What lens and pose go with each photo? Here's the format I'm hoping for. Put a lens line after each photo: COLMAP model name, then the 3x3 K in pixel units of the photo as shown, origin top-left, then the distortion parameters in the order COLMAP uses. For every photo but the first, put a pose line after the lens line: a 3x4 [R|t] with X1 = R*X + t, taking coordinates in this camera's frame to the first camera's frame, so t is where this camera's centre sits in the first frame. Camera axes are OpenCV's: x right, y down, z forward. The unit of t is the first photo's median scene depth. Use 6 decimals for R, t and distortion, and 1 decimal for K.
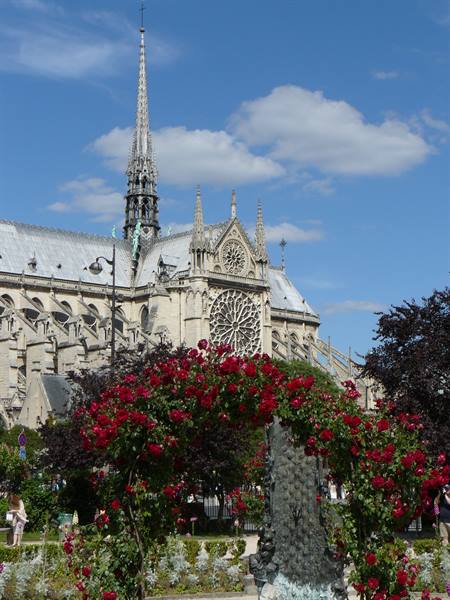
lens RADIAL K [[1055.3, 0, 225.0], [0, 1055.3, 300.0], [0, 0, 1]] dist [-0.000968, 0.070333]
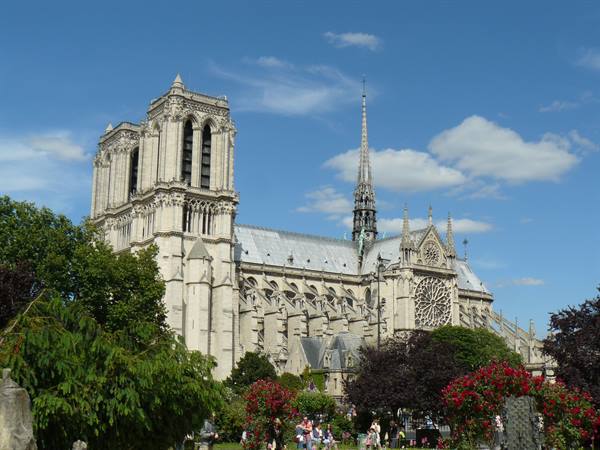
lens RADIAL K [[816.1, 0, 278.7], [0, 816.1, 213.7], [0, 0, 1]] dist [-0.049343, -0.004505]
pose [[0.988026, -0.011111, -0.153884, -0.025111], [0.000474, 0.997617, -0.068987, -0.018863], [0.154284, 0.068088, 0.985678, -0.103520]]
